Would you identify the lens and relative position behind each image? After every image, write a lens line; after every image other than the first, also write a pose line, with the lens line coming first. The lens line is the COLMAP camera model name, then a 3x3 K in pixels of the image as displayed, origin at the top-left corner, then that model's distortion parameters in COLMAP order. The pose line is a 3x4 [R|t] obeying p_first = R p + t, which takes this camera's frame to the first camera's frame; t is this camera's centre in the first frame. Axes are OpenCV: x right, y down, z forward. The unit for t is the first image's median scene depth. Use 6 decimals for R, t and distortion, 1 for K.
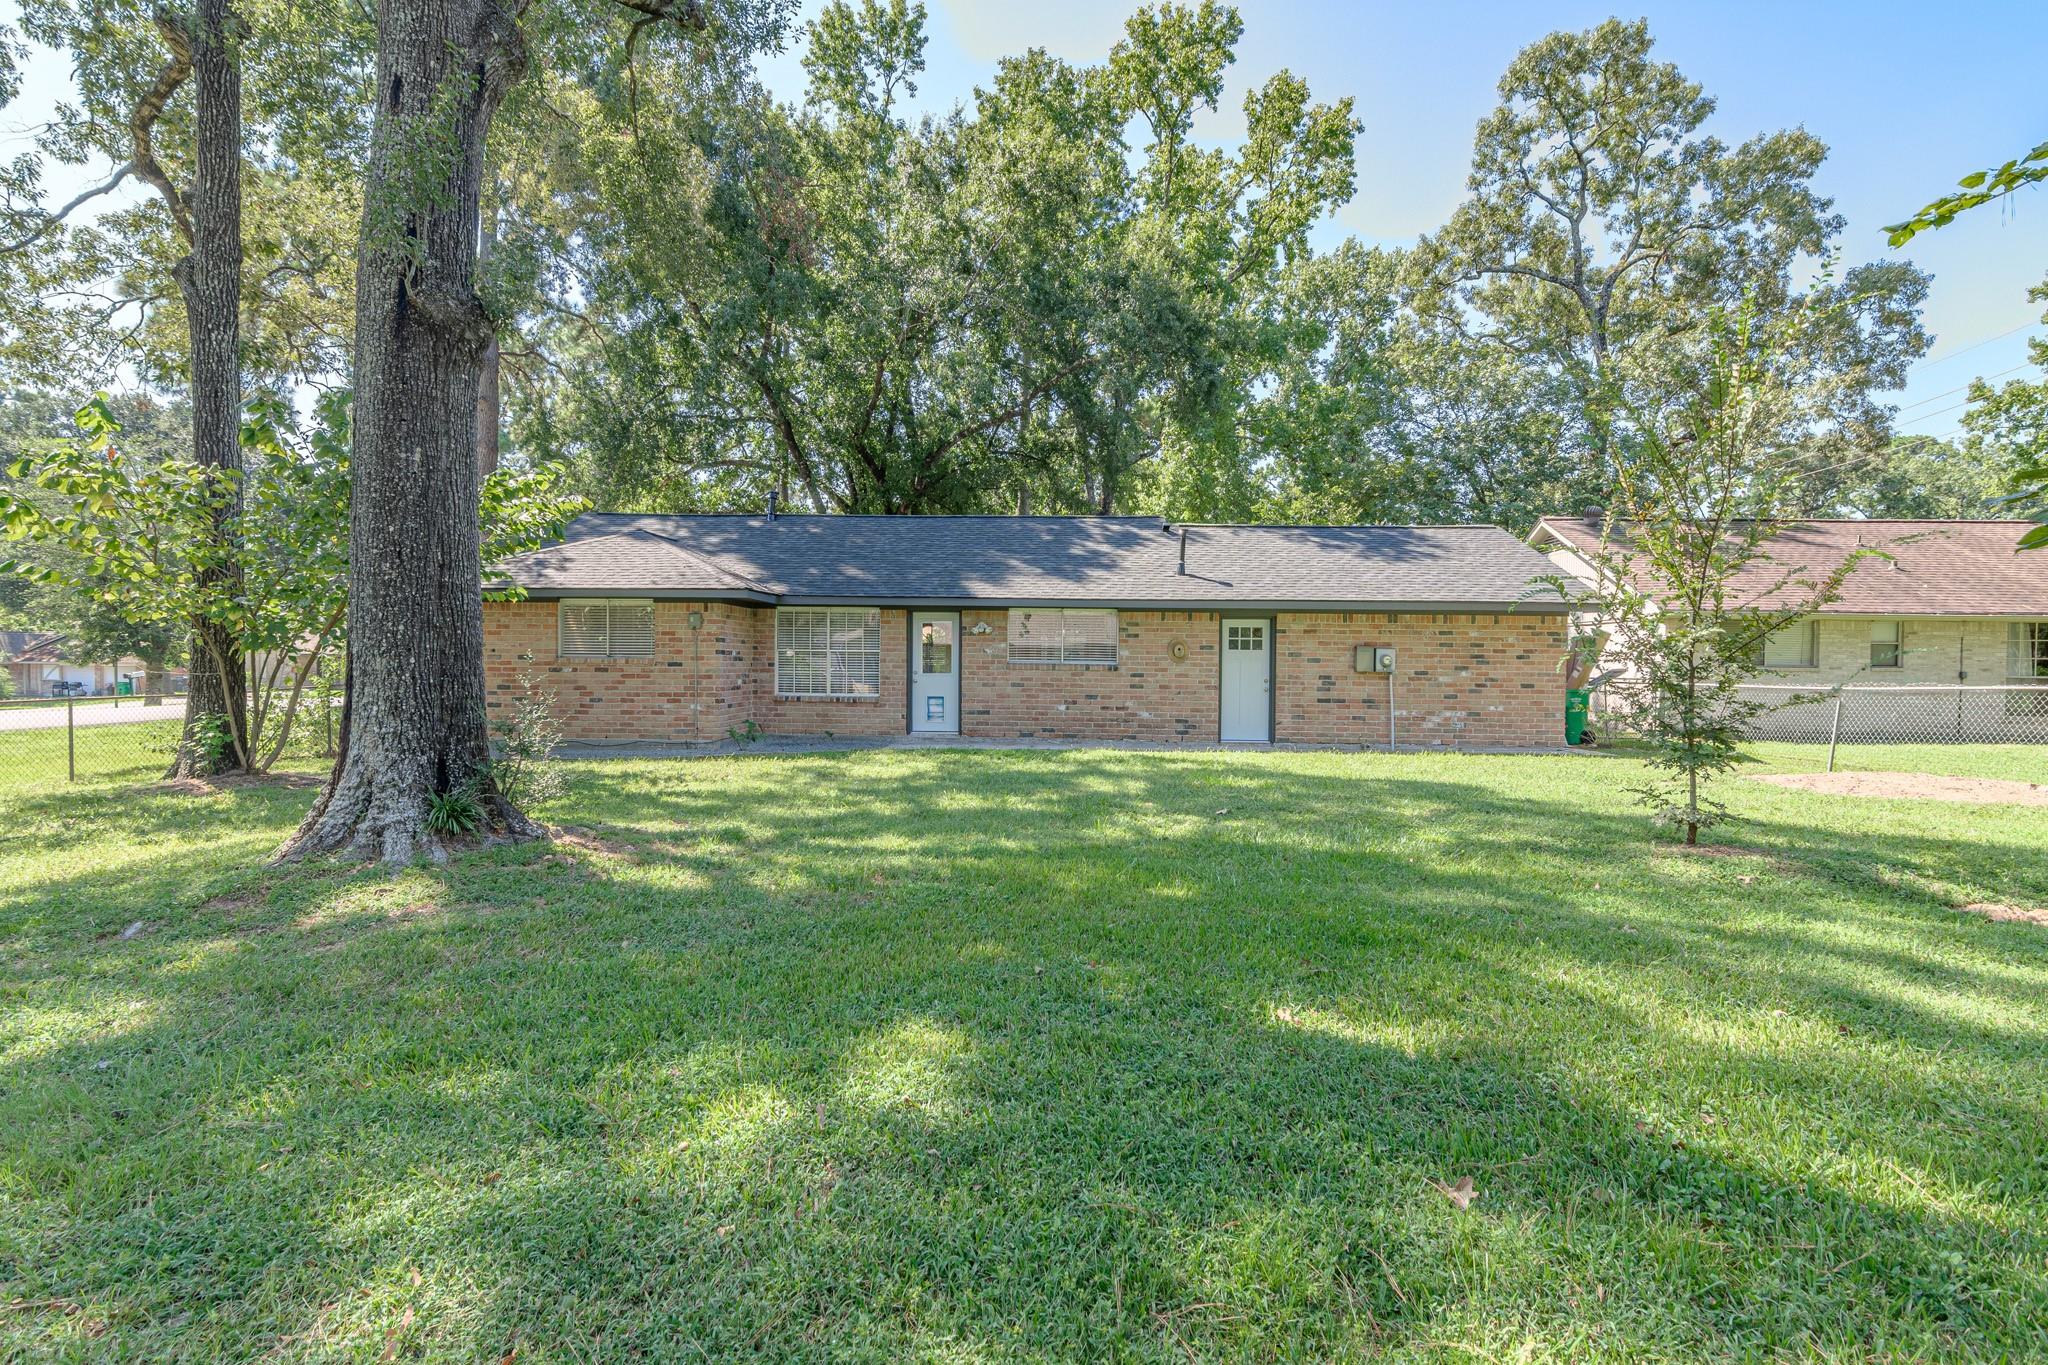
lens RADIAL K [[959.8, 0, 1024.0], [0, 959.8, 682.5], [0, 0, 1]] dist [0.000306, 0.000406]
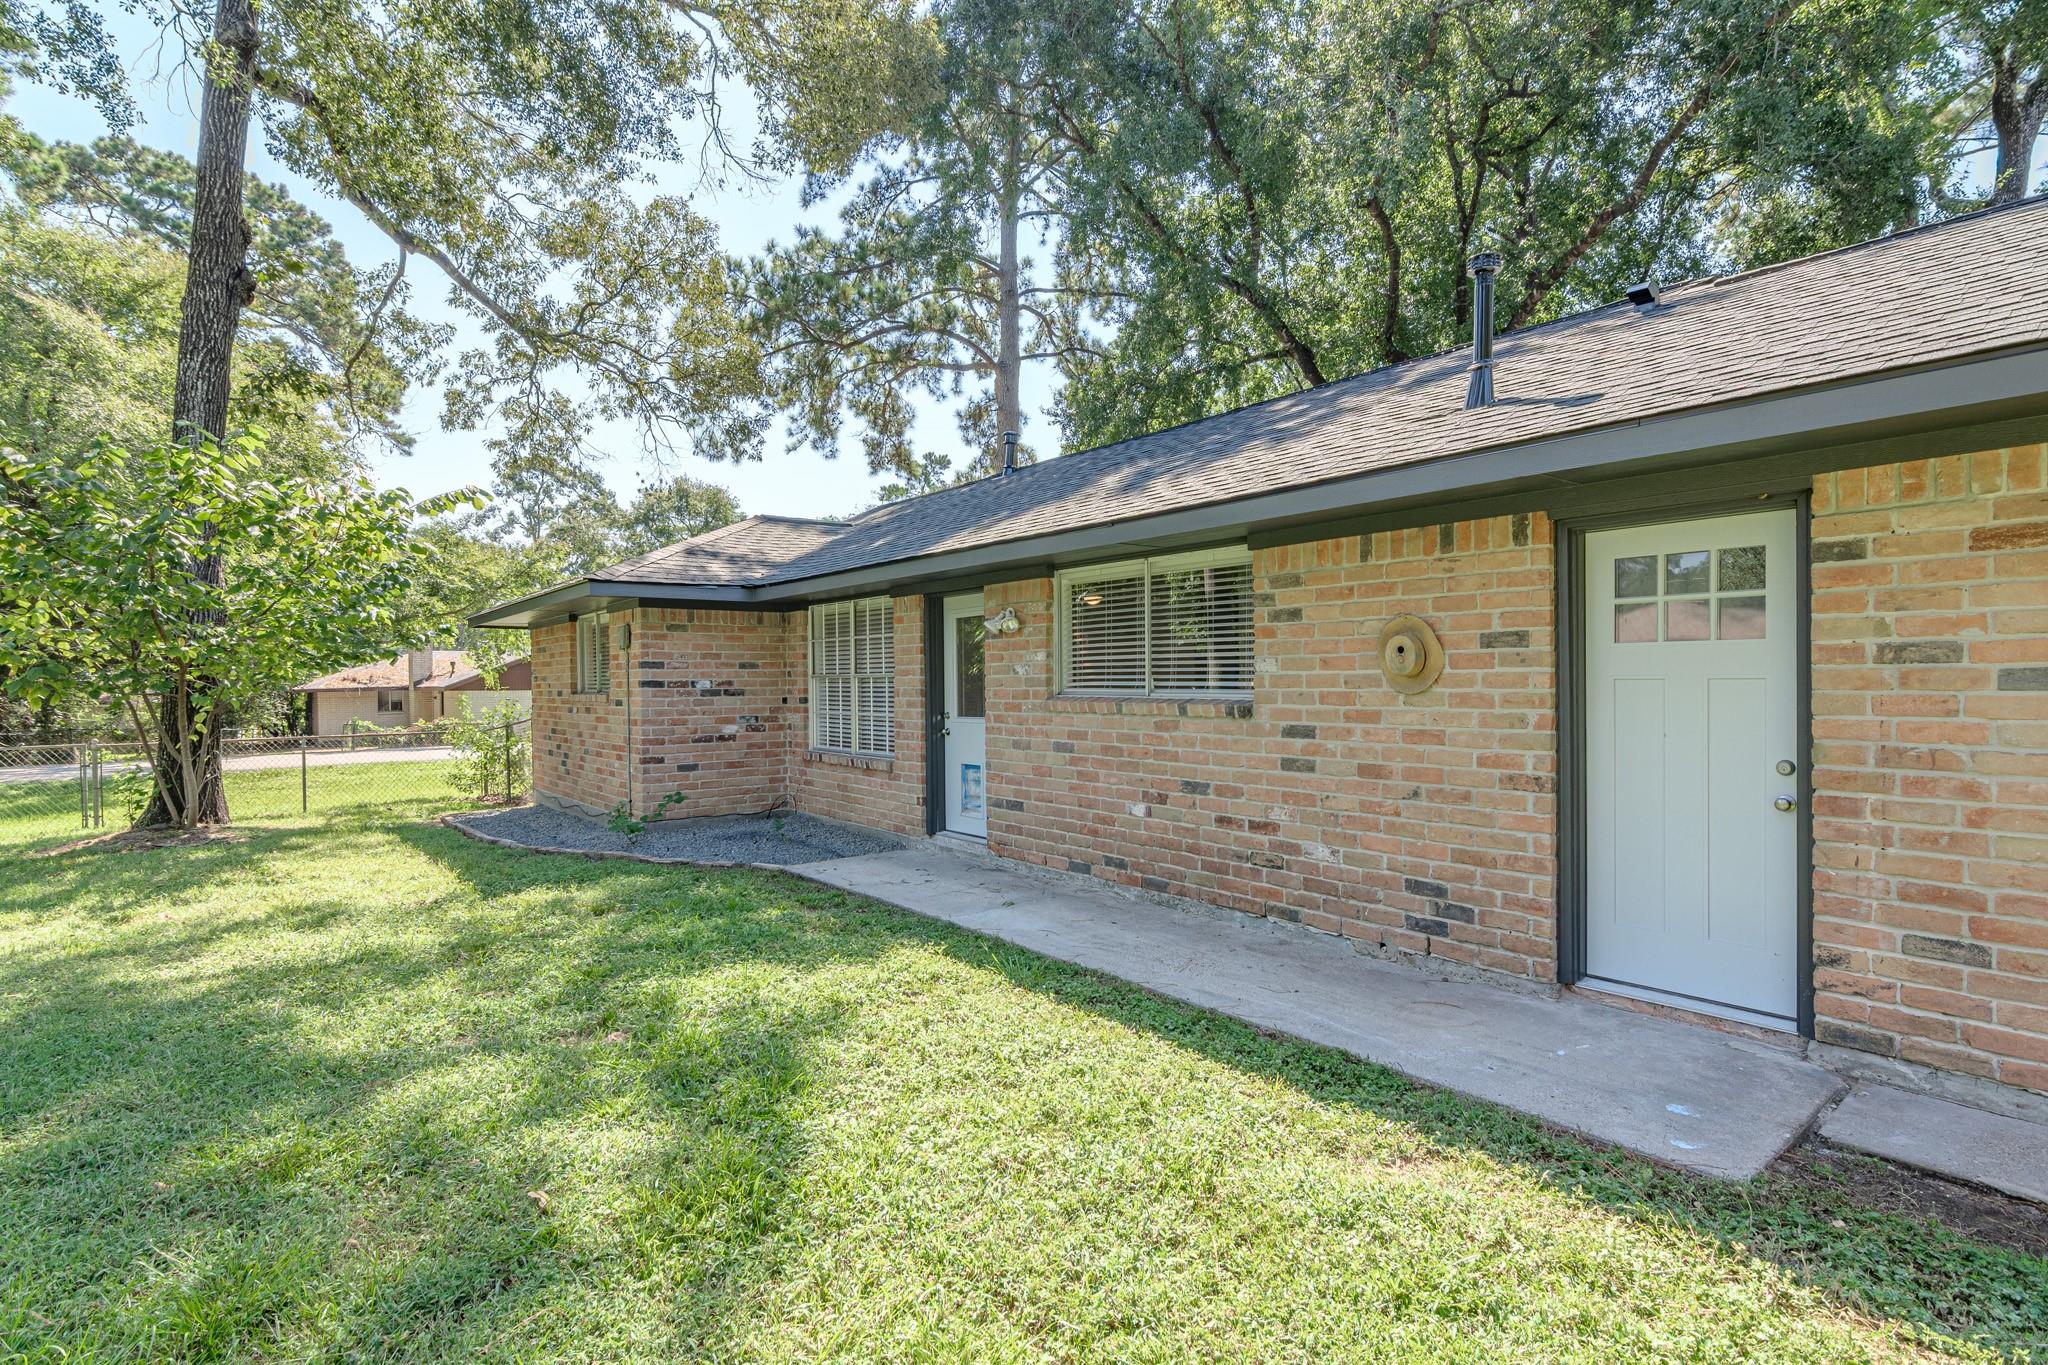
lens RADIAL K [[989.8, 0, 1015.7], [0, 989.8, 700.6], [0, 0, 1]] dist [0.001492, -0.000023]
pose [[0.671258, -0.001110, -0.741223, 0.307378], [-0.003840, 0.999980, -0.004975, -0.016264], [0.741213, 0.006186, 0.671241, 0.694448]]
